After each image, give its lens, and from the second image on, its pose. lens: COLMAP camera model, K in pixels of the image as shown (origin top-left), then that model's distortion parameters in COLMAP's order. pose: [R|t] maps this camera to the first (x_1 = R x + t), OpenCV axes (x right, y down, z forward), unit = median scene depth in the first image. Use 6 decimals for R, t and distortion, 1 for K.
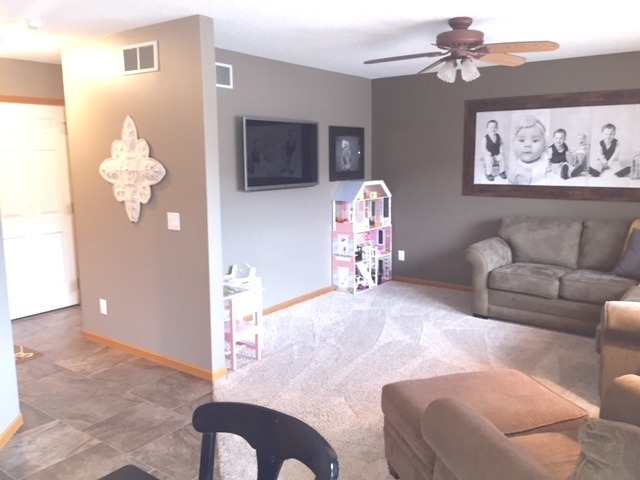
lens RADIAL K [[556.5, 0, 319.9], [0, 556.5, 239.1], [0, 0, 1]] dist [0.036573, -0.021514]
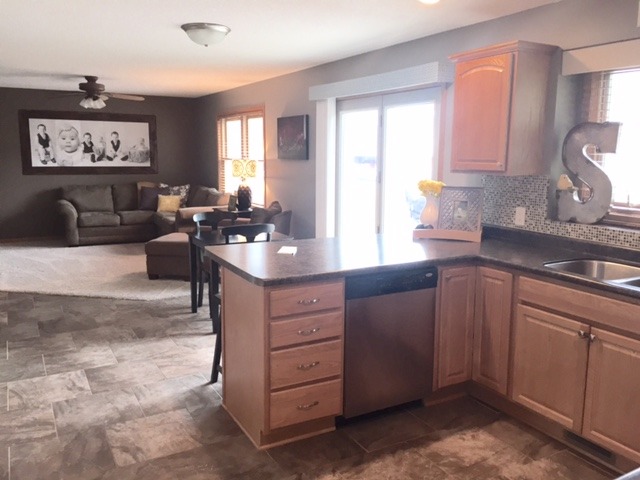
lens RADIAL K [[556.5, 0, 321.2], [0, 556.5, 240.1], [0, 0, 1]] dist [0.036573, -0.021514]
pose [[0.419136, -0.132485, 0.898205, -0.841011], [0.124661, 0.988324, 0.087606, 0.064509], [-0.899325, 0.075252, 0.430758, -0.345760]]
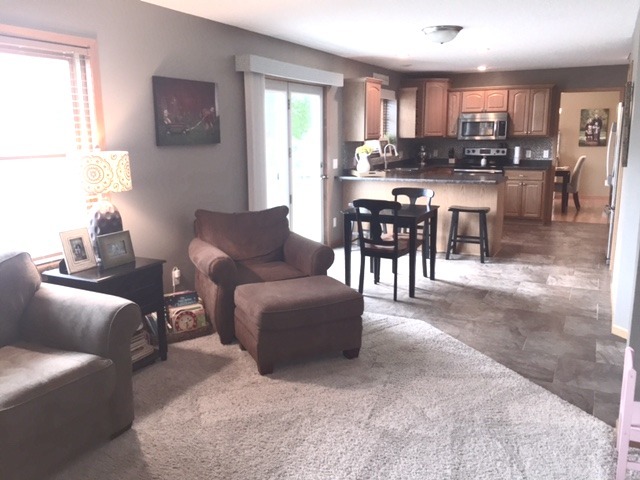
lens RADIAL K [[556.5, 0, 320.7], [0, 556.5, 239.7], [0, 0, 1]] dist [0.036573, -0.021514]
pose [[-0.984821, 0.053386, -0.165156, 0.212693], [-0.006479, 0.939555, 0.342337, -0.165424], [0.173449, 0.338211, -0.924948, 1.080490]]
